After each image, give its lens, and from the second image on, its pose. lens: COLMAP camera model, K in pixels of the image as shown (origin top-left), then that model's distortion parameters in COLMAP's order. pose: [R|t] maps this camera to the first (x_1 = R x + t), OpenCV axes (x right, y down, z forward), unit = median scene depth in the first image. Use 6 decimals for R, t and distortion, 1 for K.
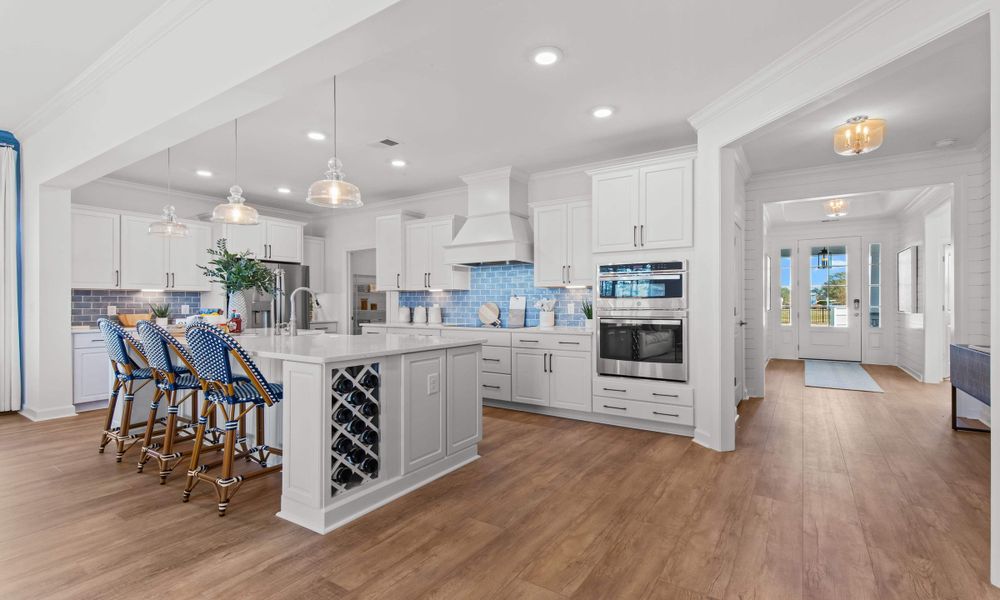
lens RADIAL K [[459.8, 0, 501.3], [0, 459.8, 299.2], [0, 0, 1]] dist [0.009310, -0.002576]
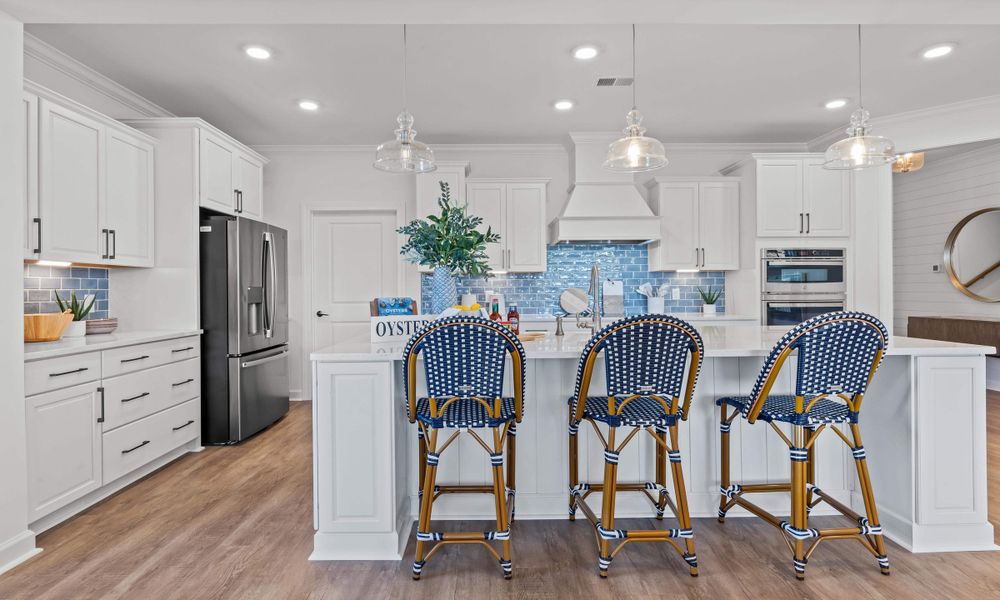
lens RADIAL K [[525.5, 0, 494.0], [0, 525.5, 289.6], [0, 0, 1]] dist [-0.003131, 0.001122]
pose [[0.831314, -0.003586, 0.555792, -0.782922], [0.000952, 0.999987, 0.005028, 0.006204], [-0.555803, -0.003650, 0.831306, 0.322822]]
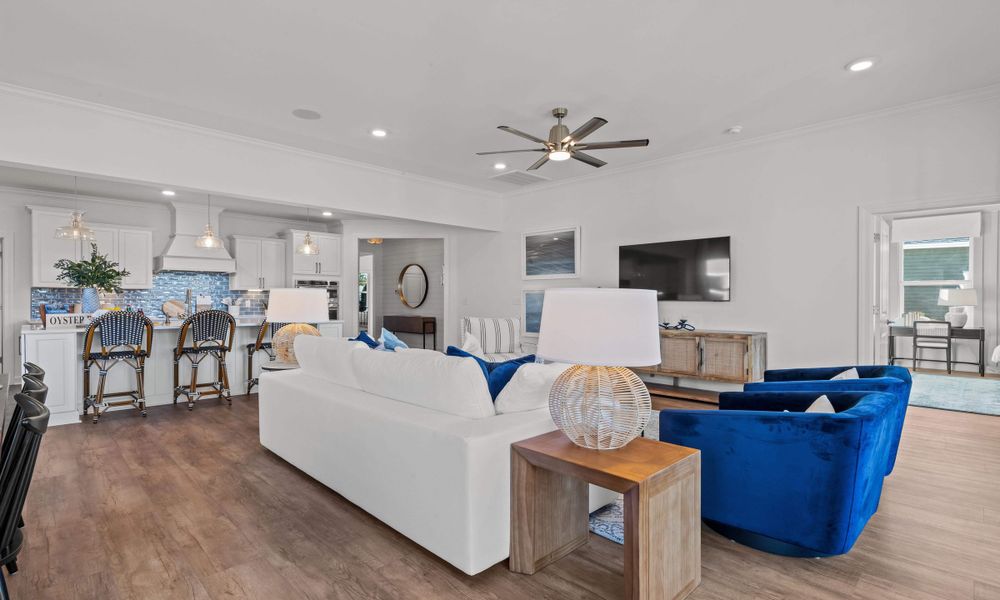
lens RADIAL K [[459.8, 0, 503.4], [0, 459.8, 300.1], [0, 0, 1]] dist [0.009310, -0.002576]
pose [[0.201294, 0.003507, 0.979525, -1.278519], [-0.007701, 0.999968, -0.001997, 0.004187], [-0.979501, -0.007141, 0.201314, -0.197082]]
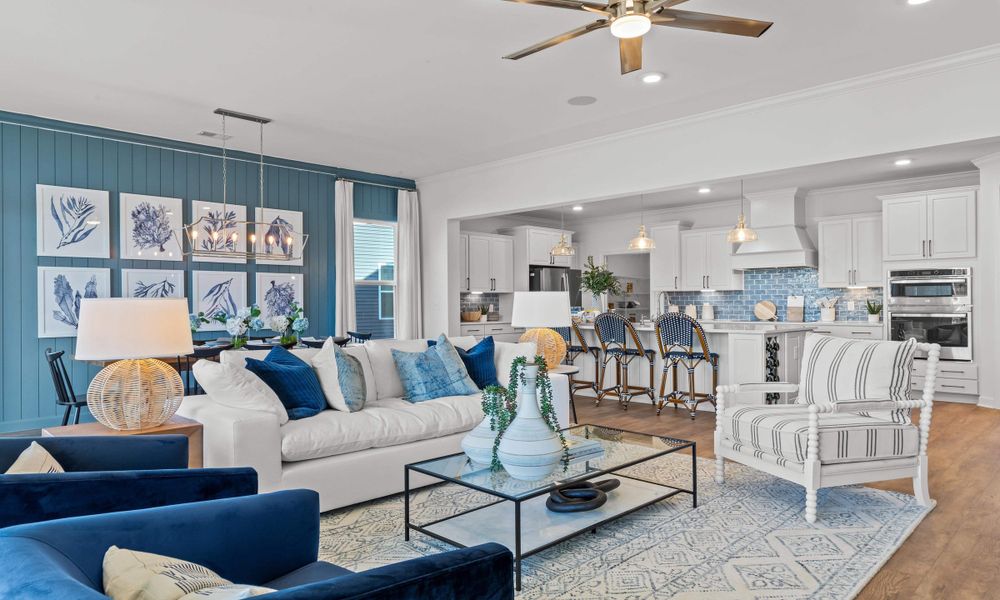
lens RADIAL K [[633.3, 0, 499.7], [0, 633.3, 301.4], [0, 0, 1]] dist [0.015533, -0.005269]
pose [[0.982289, -0.005149, -0.187300, -0.436543], [0.006356, 0.999963, 0.005845, -0.006432], [0.187263, -0.006932, 0.982285, -0.783554]]
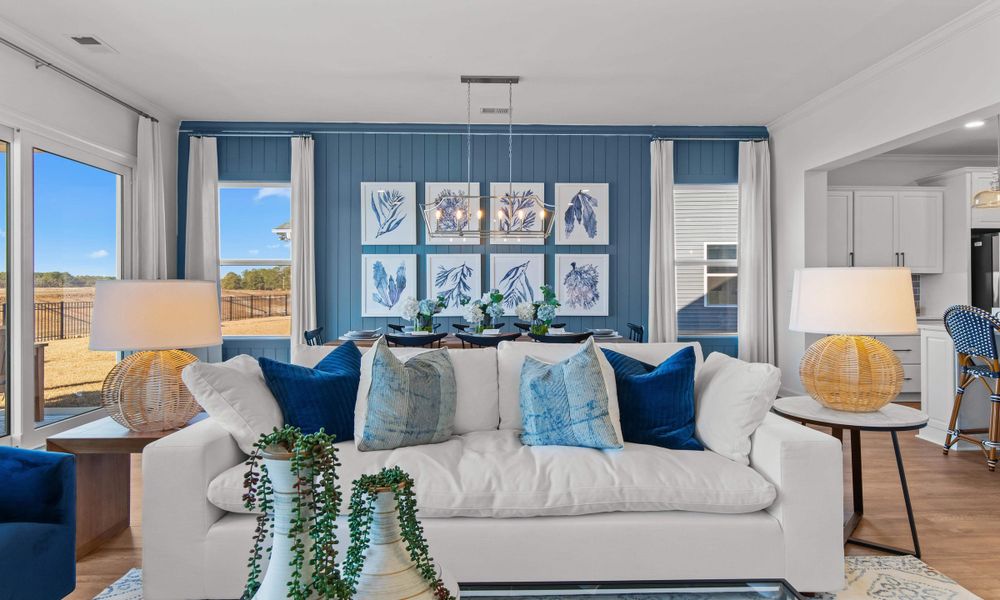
lens RADIAL K [[598.7, 0, 486.8], [0, 598.7, 283.3], [0, 0, 1]] dist [0.004020, -0.001139]
pose [[0.584749, -0.006135, -0.811191, -0.313886], [0.005930, 0.999977, -0.003288, -0.002476], [0.811192, -0.002887, 0.584772, -0.295352]]
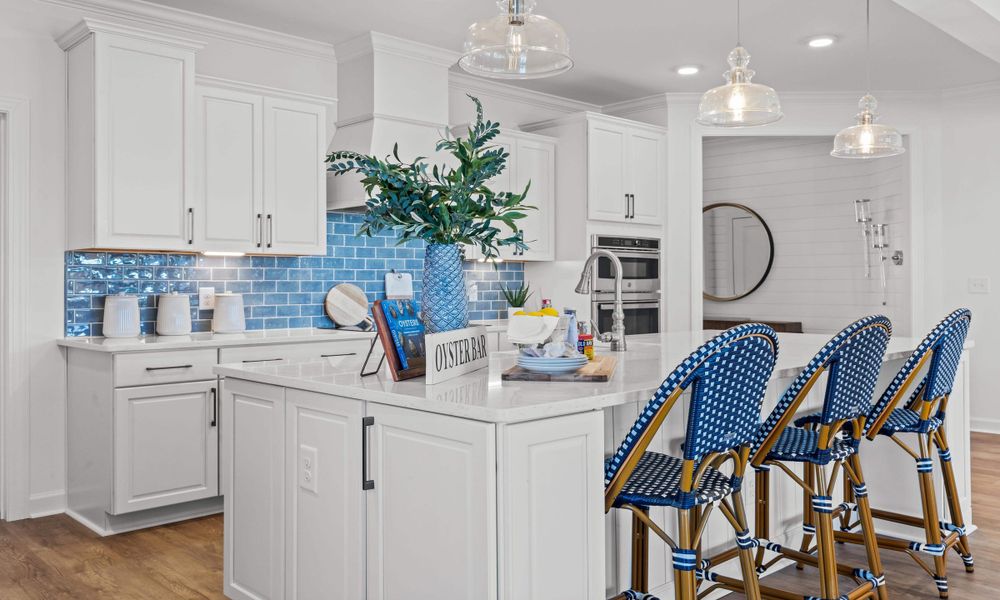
lens RADIAL K [[811.3, 0, 527.5], [0, 811.3, 295.6], [0, 0, 1]] dist [0.022466, -0.010902]
pose [[0.226021, -0.010952, 0.974061, -0.995459], [-0.005649, 0.999905, 0.012553, 0.009445], [-0.974106, -0.008340, 0.225938, 0.683712]]
